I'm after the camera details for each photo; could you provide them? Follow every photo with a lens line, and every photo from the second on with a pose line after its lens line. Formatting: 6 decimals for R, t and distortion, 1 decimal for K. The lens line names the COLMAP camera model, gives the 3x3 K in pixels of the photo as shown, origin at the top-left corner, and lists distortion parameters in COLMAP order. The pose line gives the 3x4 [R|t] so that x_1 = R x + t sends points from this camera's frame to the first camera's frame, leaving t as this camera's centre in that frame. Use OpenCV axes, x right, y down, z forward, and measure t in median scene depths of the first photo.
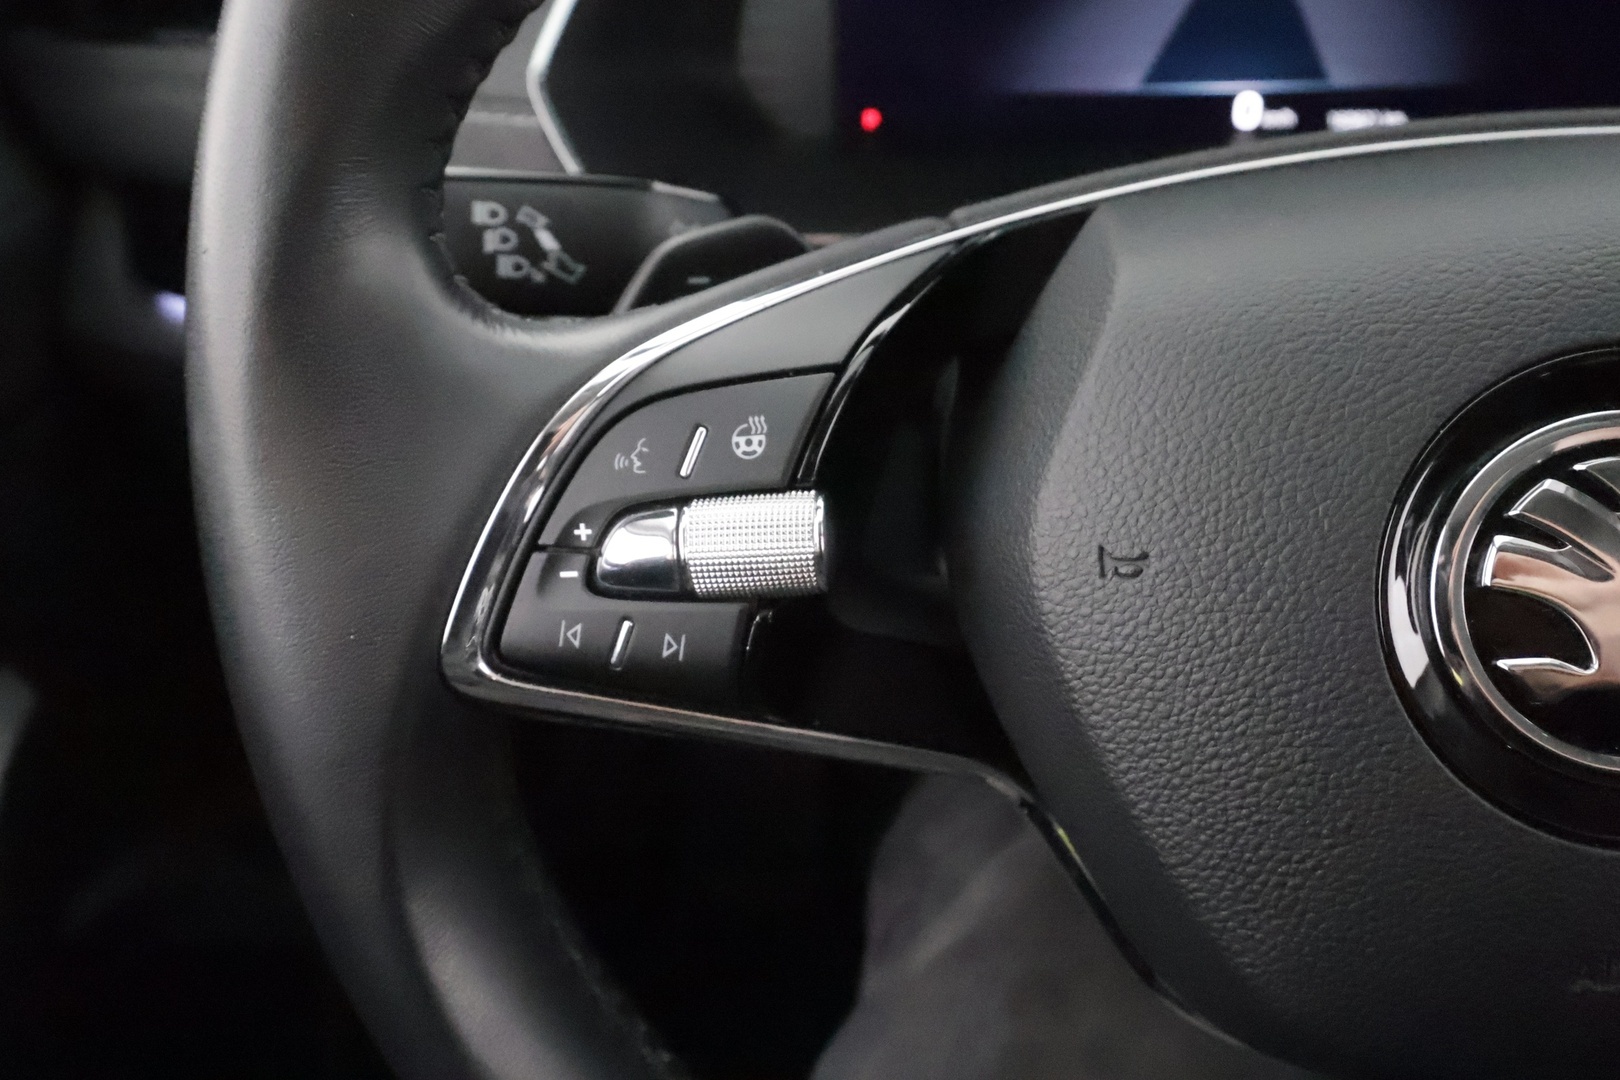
lens RADIAL K [[1298.5, 0, 800.5], [0, 1298.5, 539.5], [0, 0, 1]] dist [-0.006938, 0.005865]
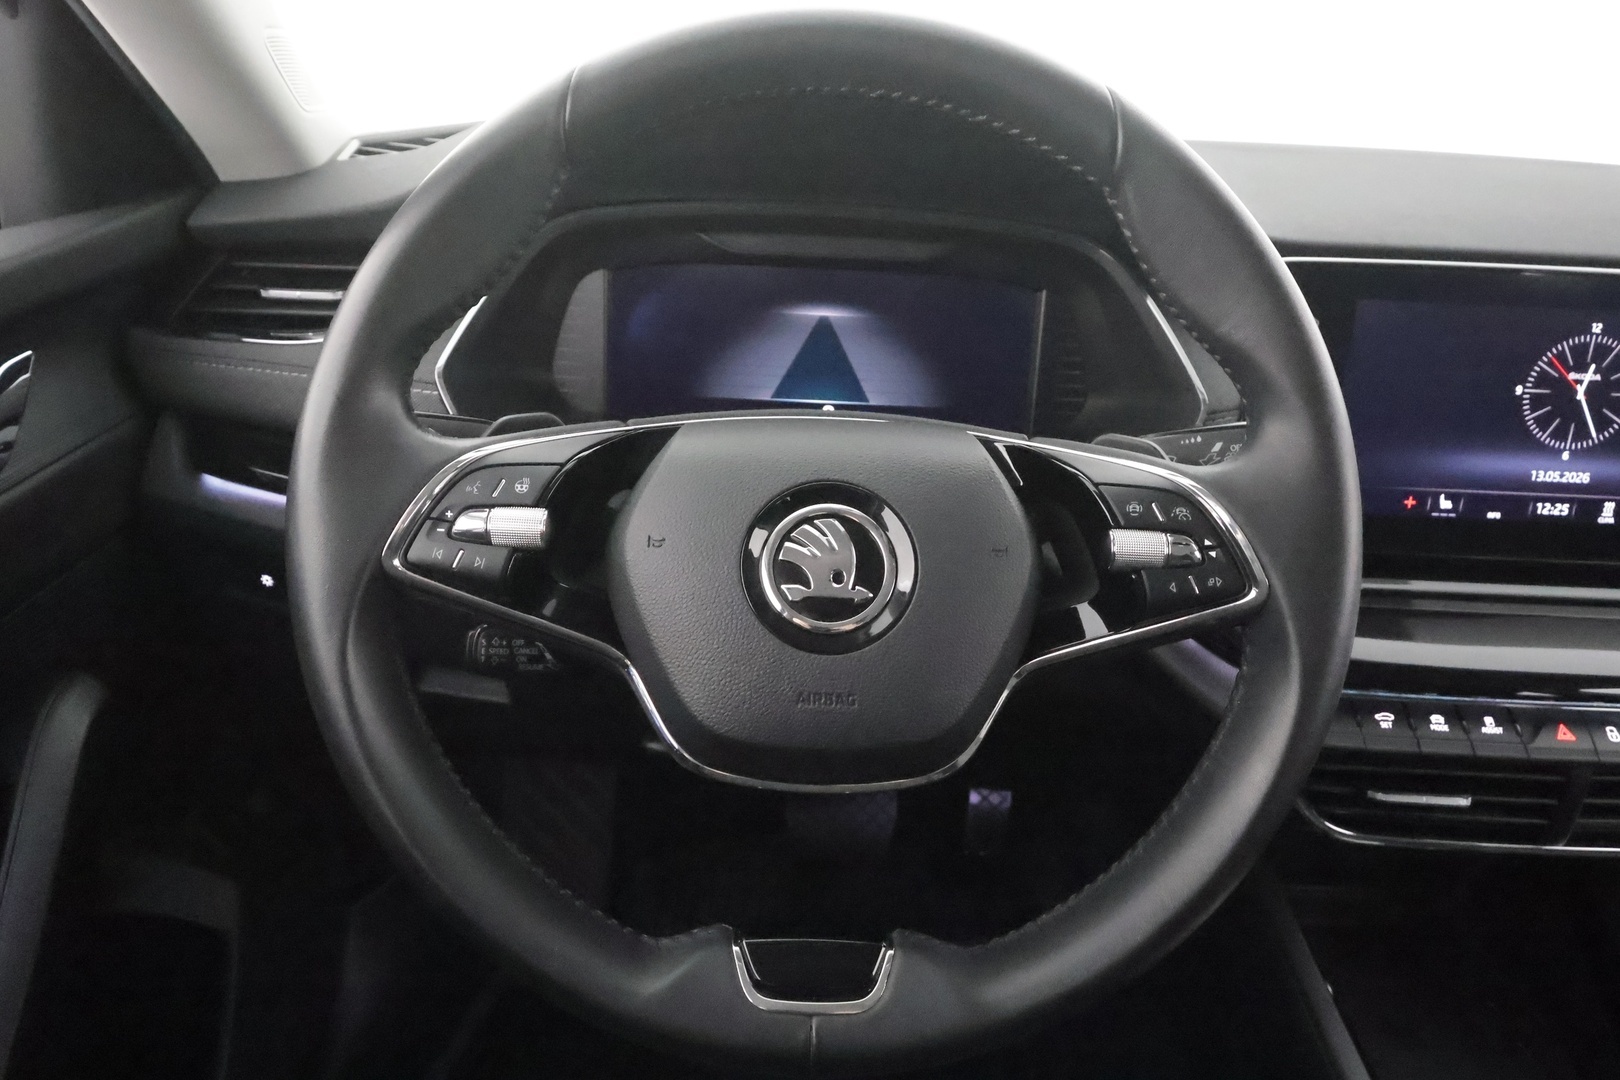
lens RADIAL K [[1124.2, 0, 805.0], [0, 1124.2, 550.1], [0, 0, 1]] dist [-0.003650, 0.005549]
pose [[0.982628, 0.117497, 0.143654, 0.200775], [-0.086516, 0.974819, -0.205531, 0.442138], [-0.164186, 0.189532, 0.968050, -1.177001]]
